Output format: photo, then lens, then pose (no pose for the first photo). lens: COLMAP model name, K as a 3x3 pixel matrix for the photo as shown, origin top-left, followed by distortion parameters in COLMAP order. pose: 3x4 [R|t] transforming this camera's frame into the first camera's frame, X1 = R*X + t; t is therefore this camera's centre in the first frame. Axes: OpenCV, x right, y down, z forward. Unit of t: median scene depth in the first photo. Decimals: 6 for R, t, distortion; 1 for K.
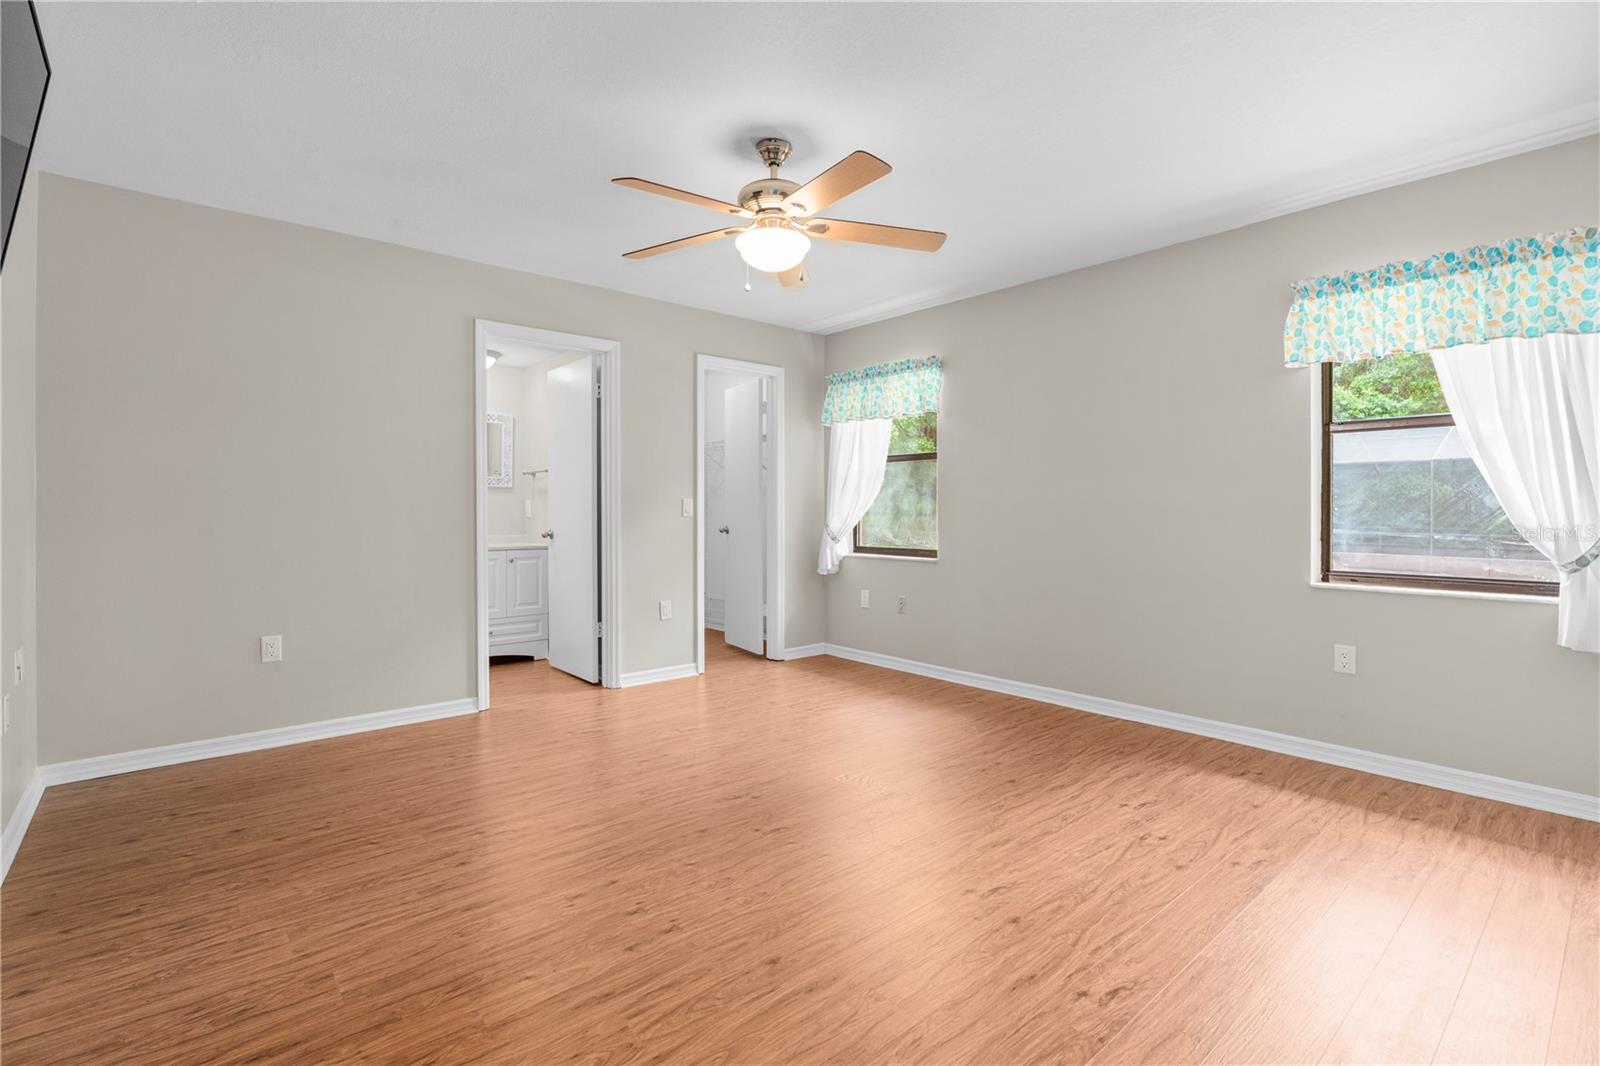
lens RADIAL K [[725.7, 0, 816.7], [0, 725.7, 508.5], [0, 0, 1]] dist [-0.011662, 0.003774]
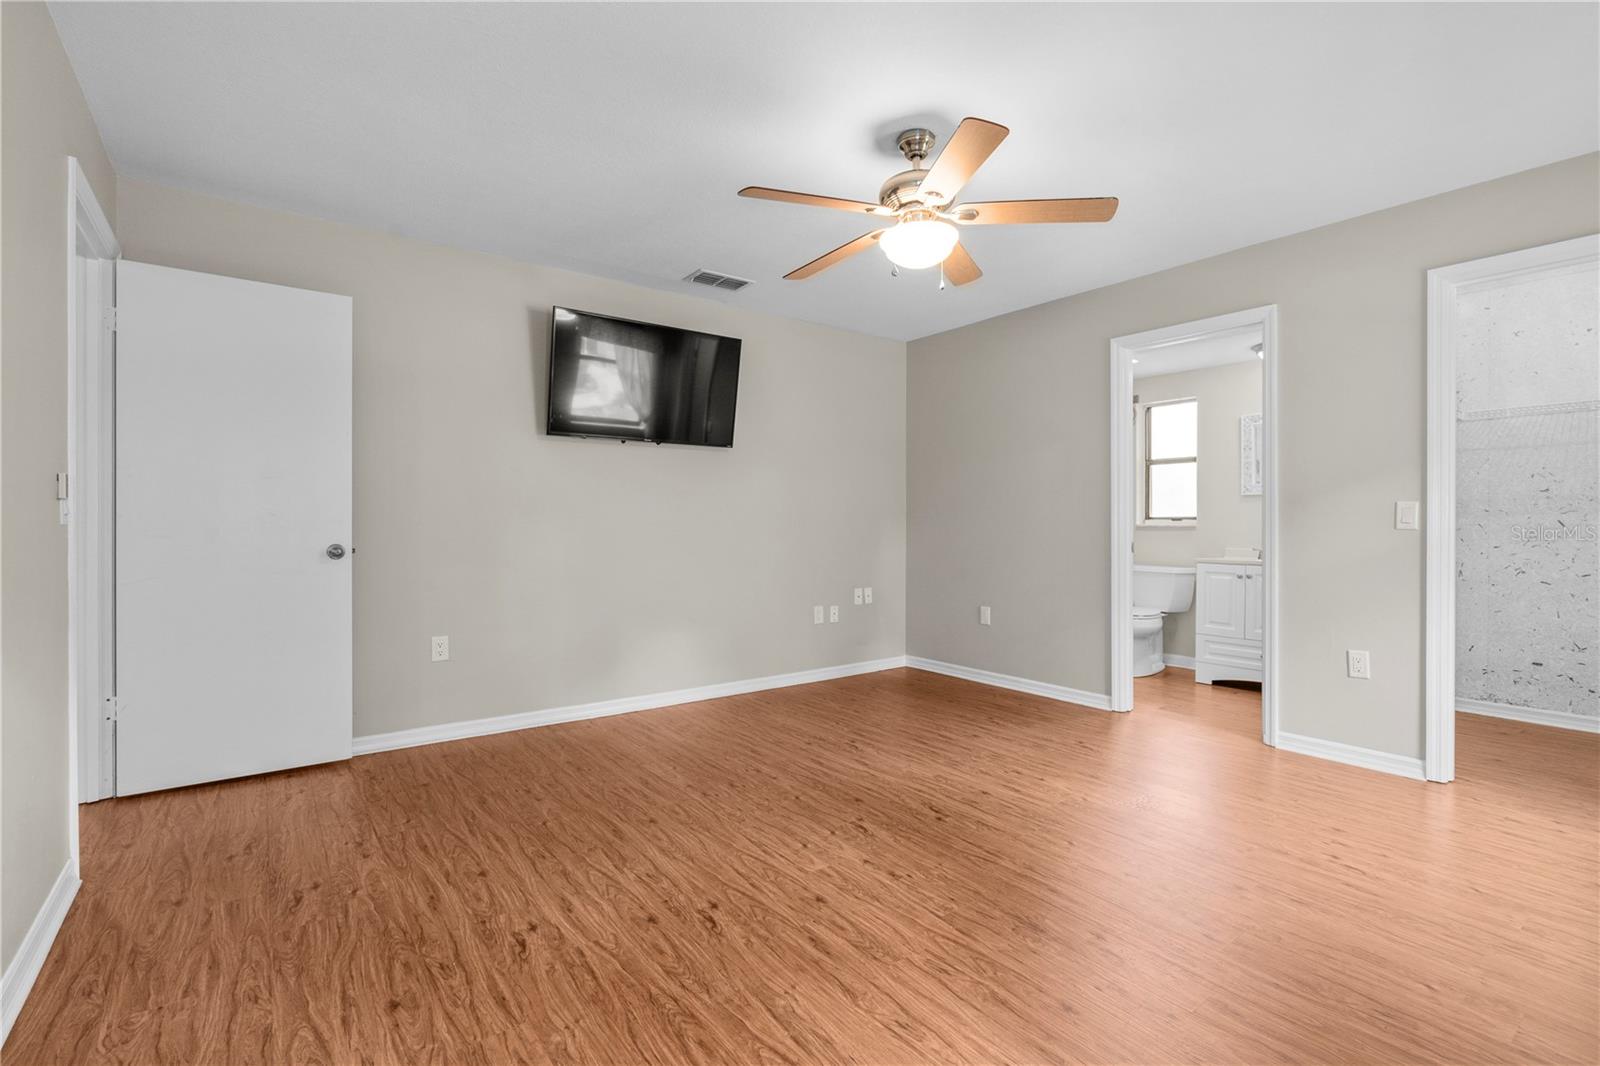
lens RADIAL K [[725.7, 0, 803.8], [0, 725.7, 527.5], [0, 0, 1]] dist [-0.011662, 0.003774]
pose [[-0.072400, 0.006223, -0.997356, 0.841306], [0.001646, 0.999980, 0.006120, 0.007450], [0.997374, -0.001198, -0.072408, 0.852177]]
